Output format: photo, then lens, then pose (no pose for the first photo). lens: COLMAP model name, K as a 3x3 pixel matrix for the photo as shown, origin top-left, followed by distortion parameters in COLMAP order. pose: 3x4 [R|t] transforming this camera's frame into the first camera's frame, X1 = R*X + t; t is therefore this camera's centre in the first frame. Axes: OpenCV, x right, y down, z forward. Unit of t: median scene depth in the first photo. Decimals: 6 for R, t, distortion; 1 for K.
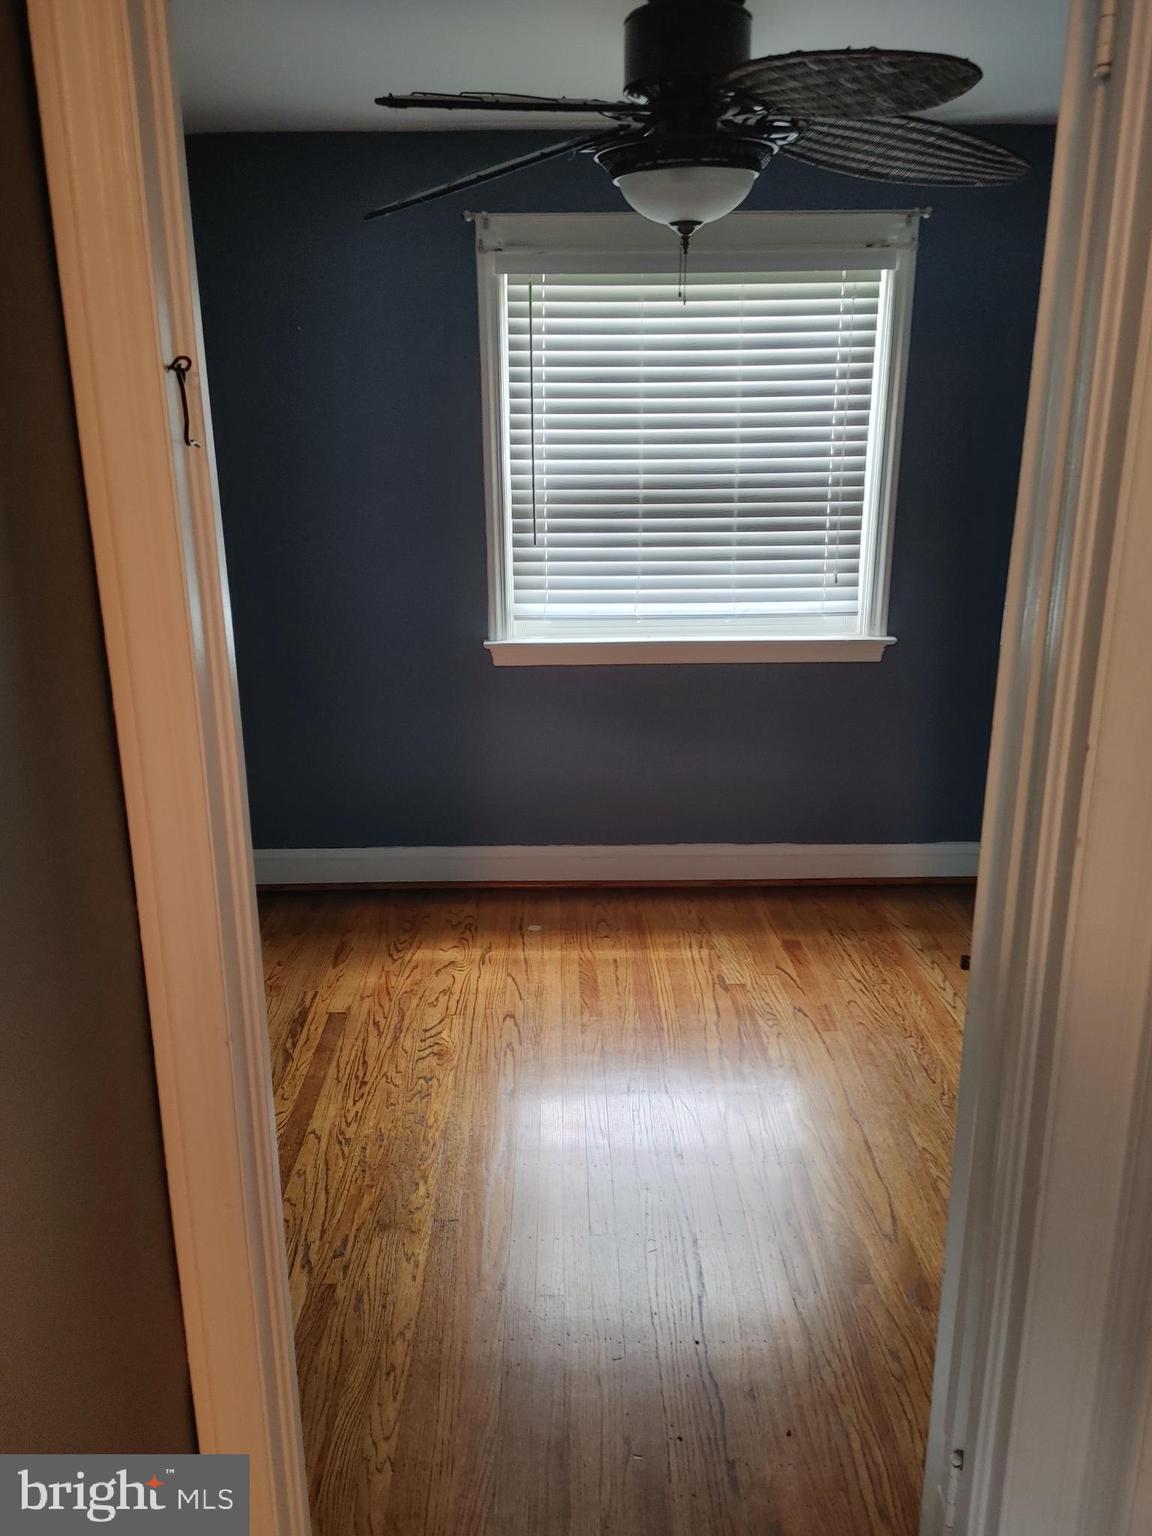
lens RADIAL K [[1181.1, 0, 560.1], [0, 1181.1, 761.8], [0, 0, 1]] dist [0.112487, -0.143532]
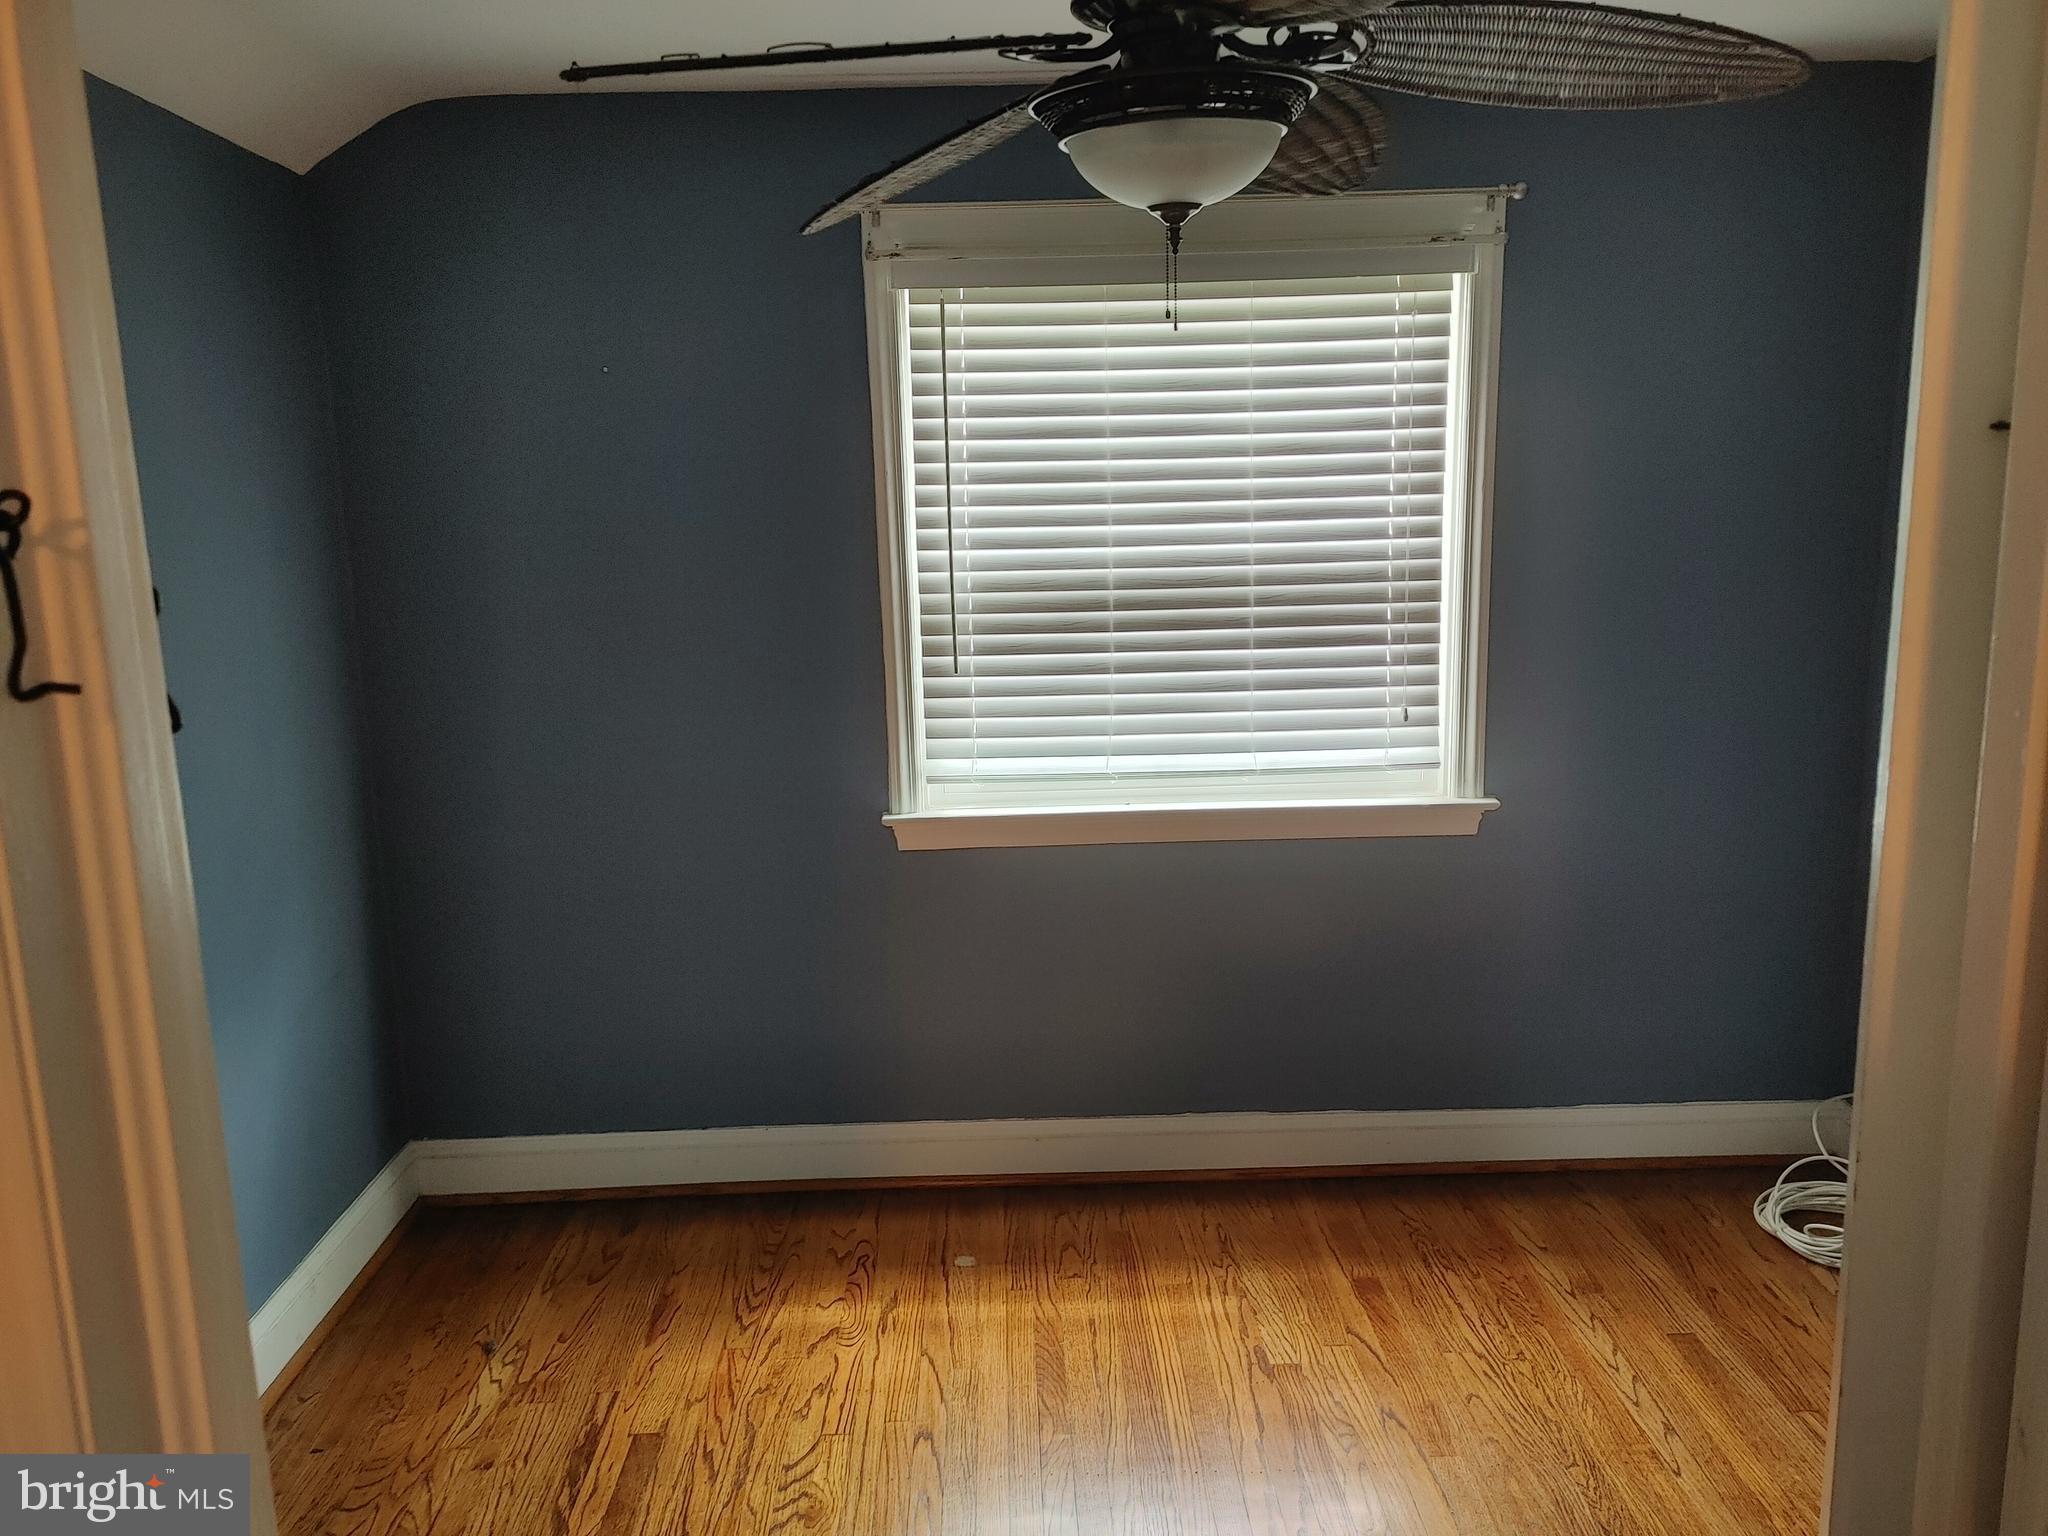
lens RADIAL K [[1561.7, 0, 1015.0], [0, 1561.7, 753.9], [0, 0, 1]] dist [0.107268, -0.140224]
pose [[0.999780, -0.019949, 0.006467, 0.005886], [0.020494, 0.994820, -0.099566, -0.050381], [-0.004448, 0.099677, 0.995010, 0.126793]]
